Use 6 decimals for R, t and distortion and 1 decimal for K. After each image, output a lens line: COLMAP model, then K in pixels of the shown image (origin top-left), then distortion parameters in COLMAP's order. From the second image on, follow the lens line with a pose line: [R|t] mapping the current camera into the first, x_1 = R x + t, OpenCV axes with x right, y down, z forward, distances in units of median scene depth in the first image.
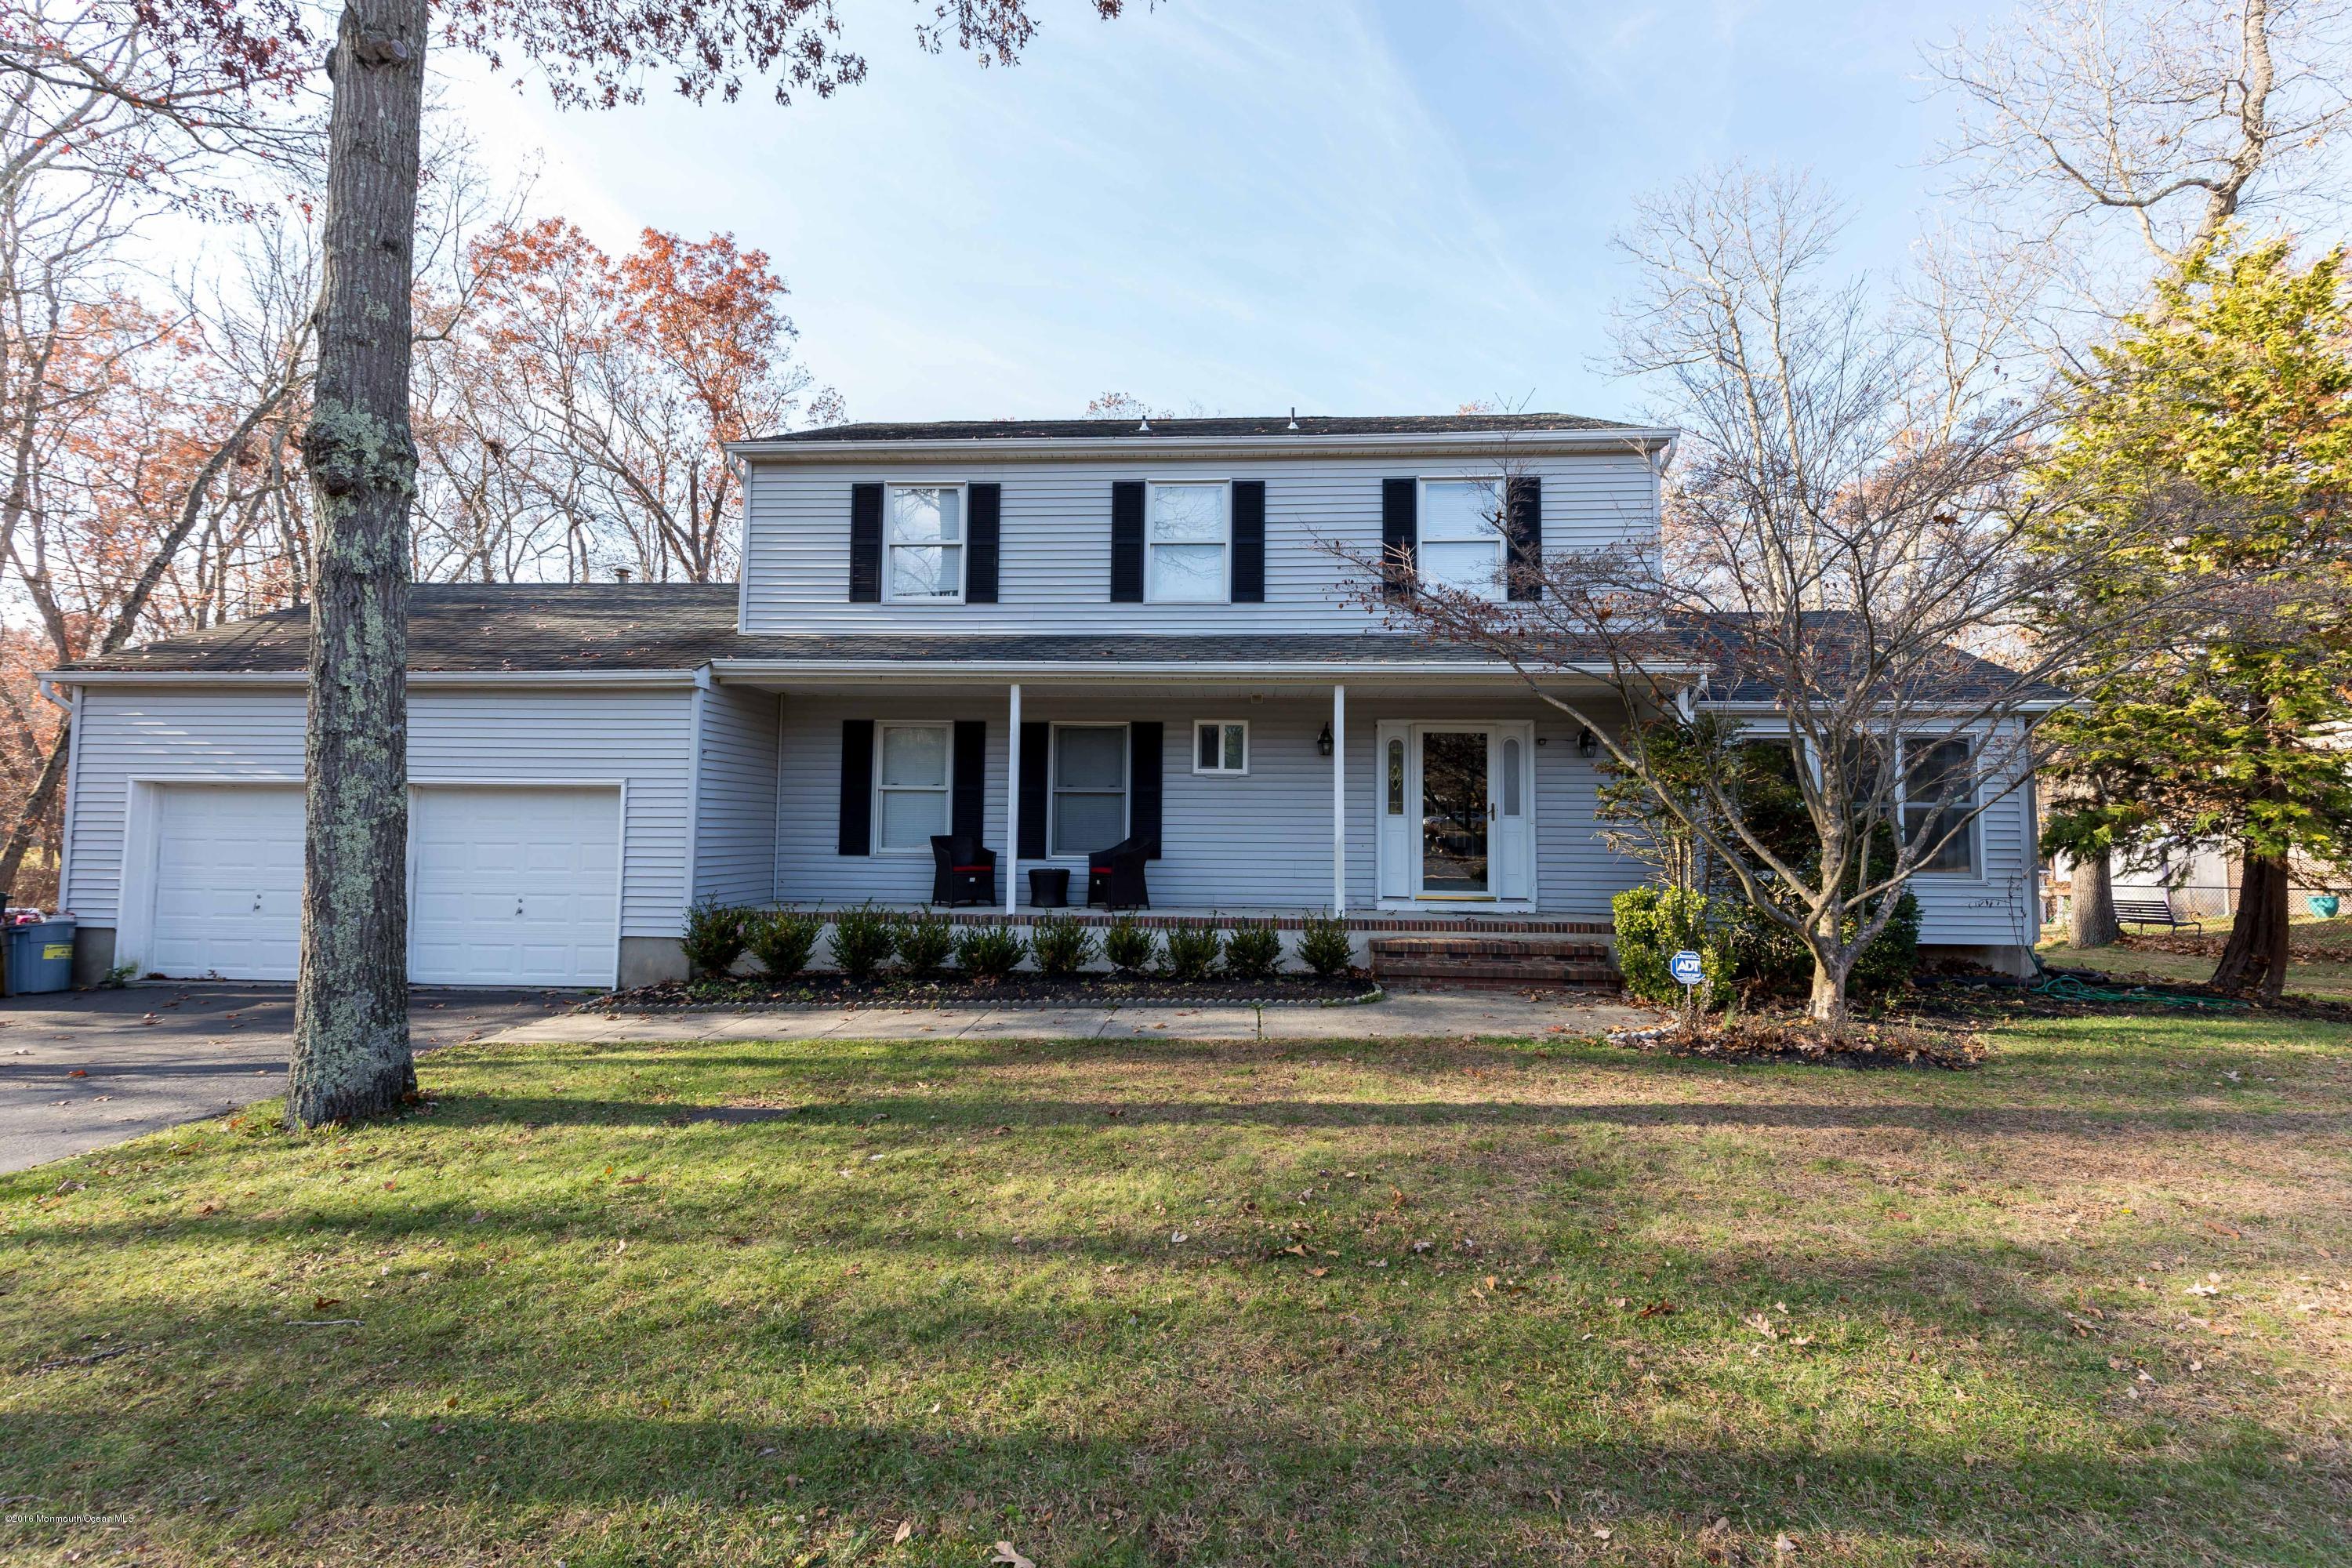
lens RADIAL K [[1096.1, 0, 1174.8], [0, 1096.1, 780.8], [0, 0, 1]] dist [0.003955, -0.000492]
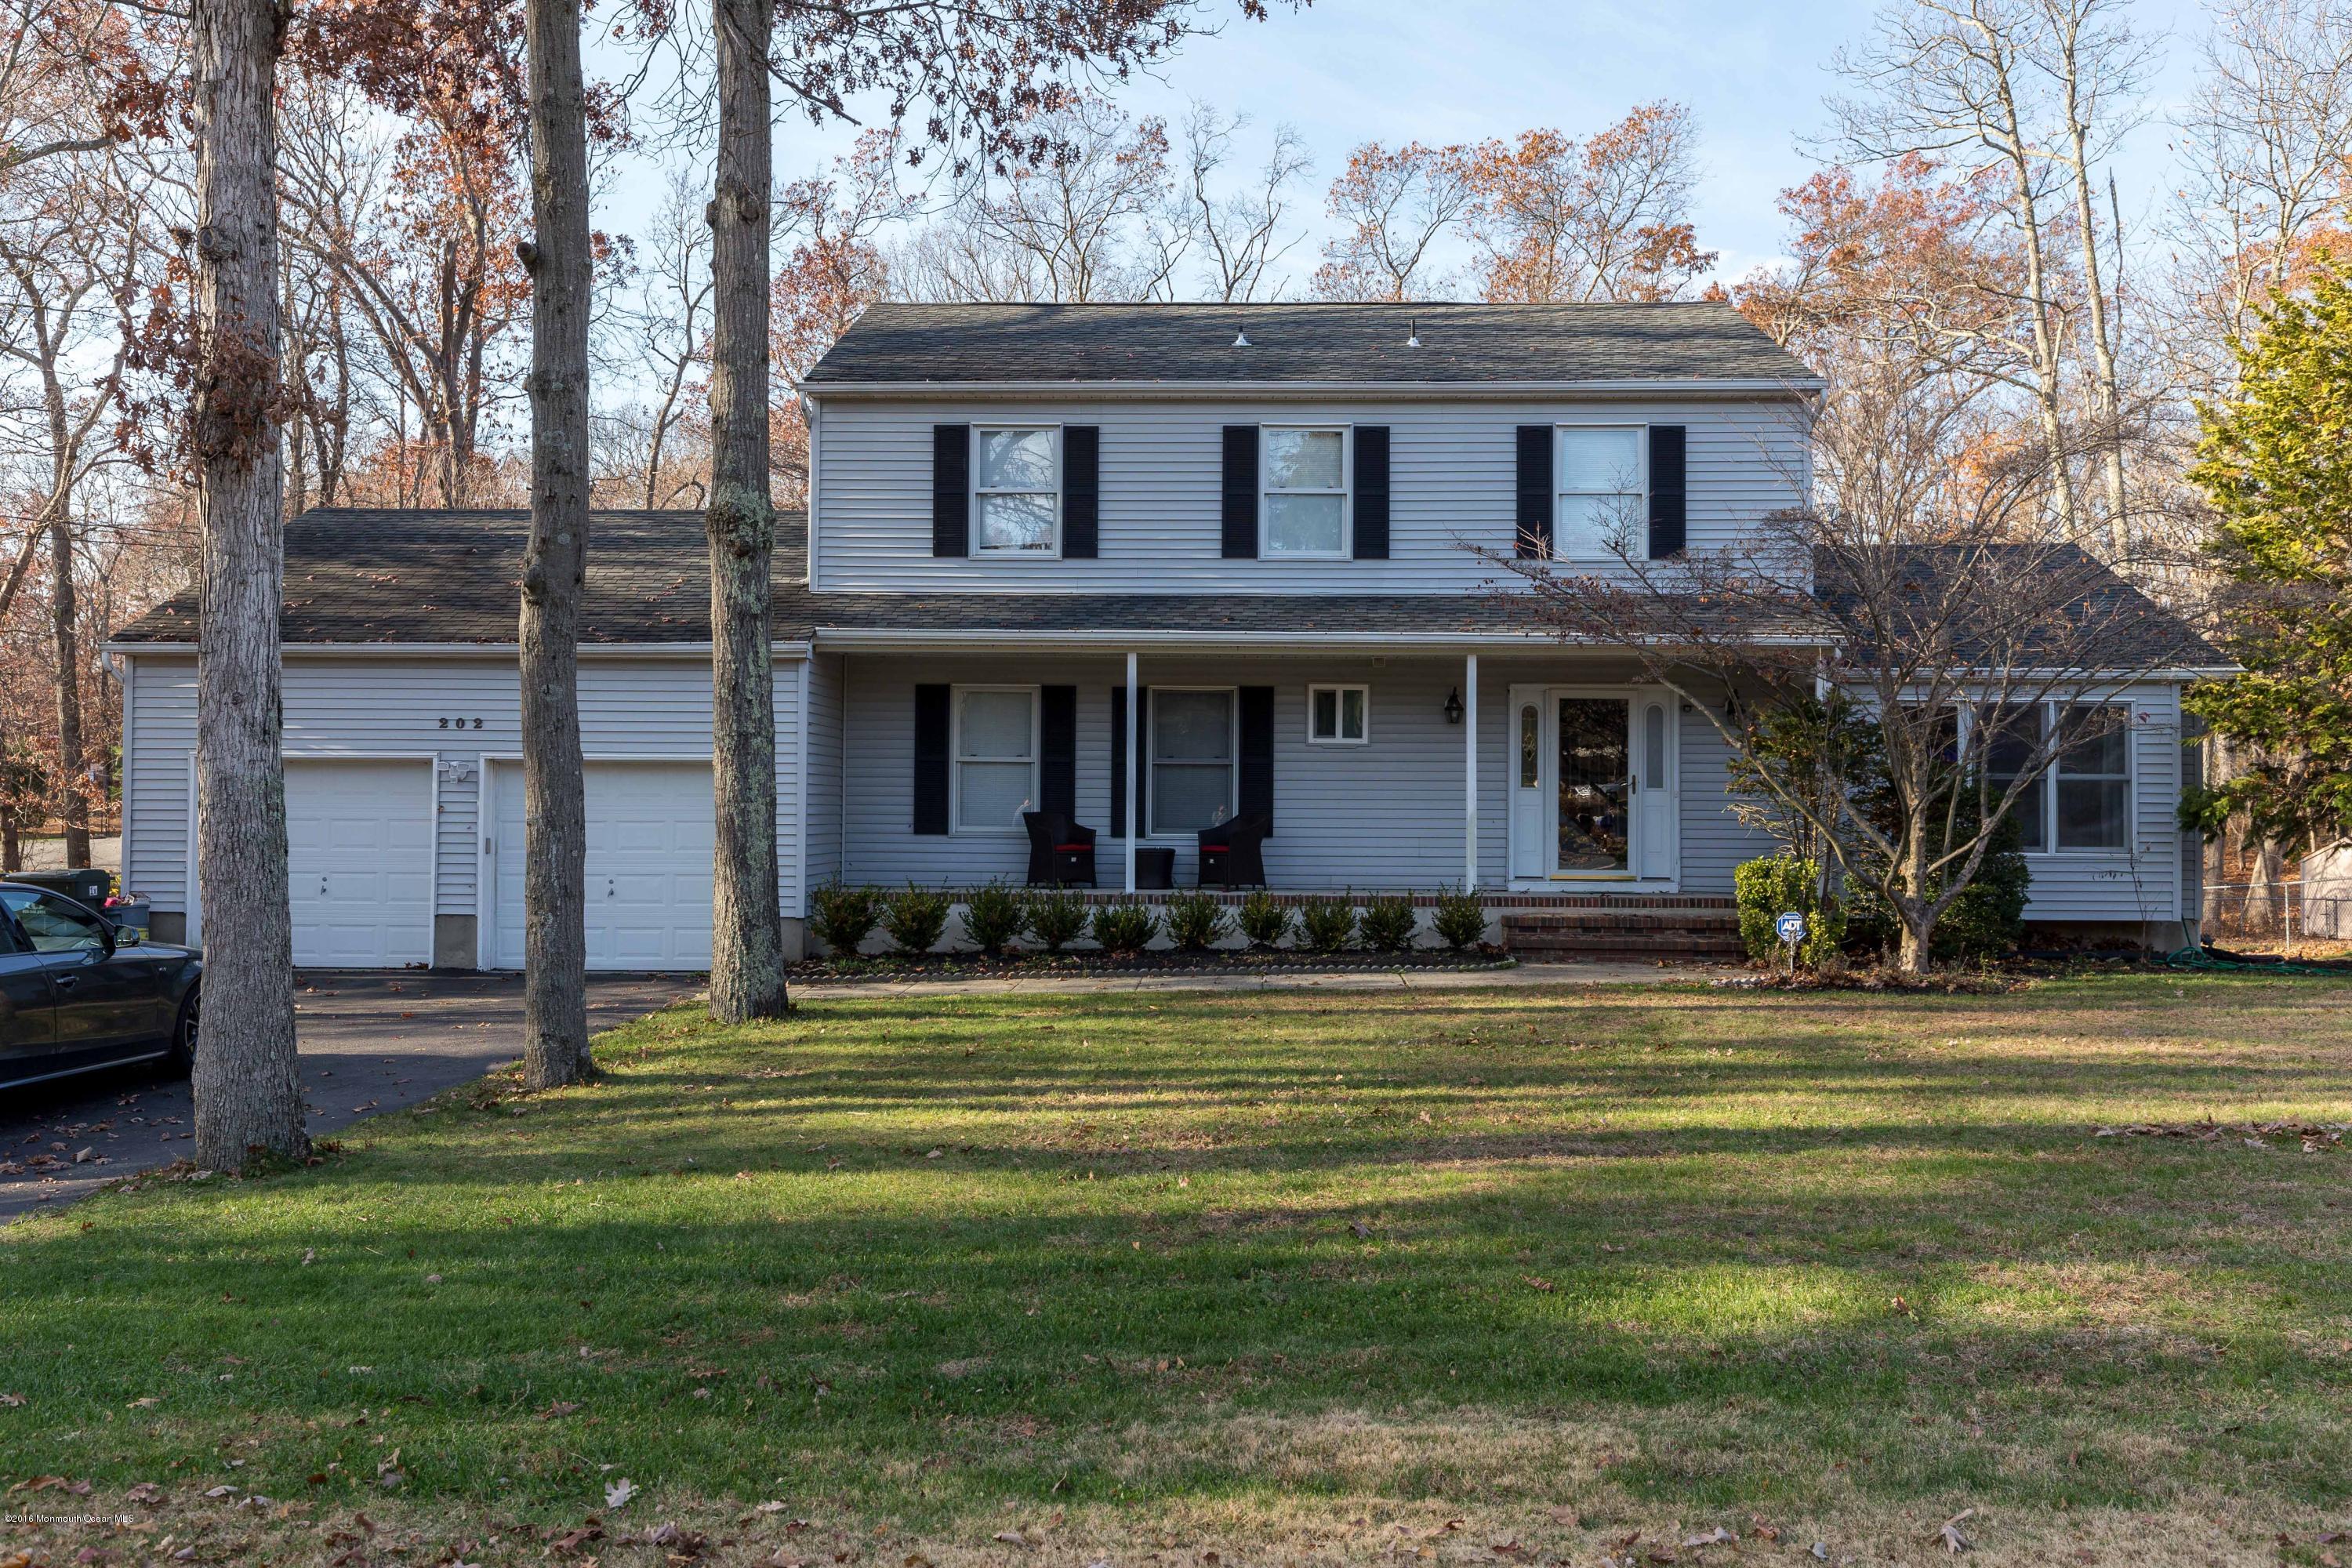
lens RADIAL K [[1981.6, 0, 1176.9], [0, 1981.6, 785.7], [0, 0, 1]] dist [-0.016534, -0.003380]
pose [[0.999750, -0.003162, 0.022134, -0.135742], [0.002419, 0.999434, 0.033553, -0.028478], [-0.022228, -0.033491, 0.999192, -0.676596]]
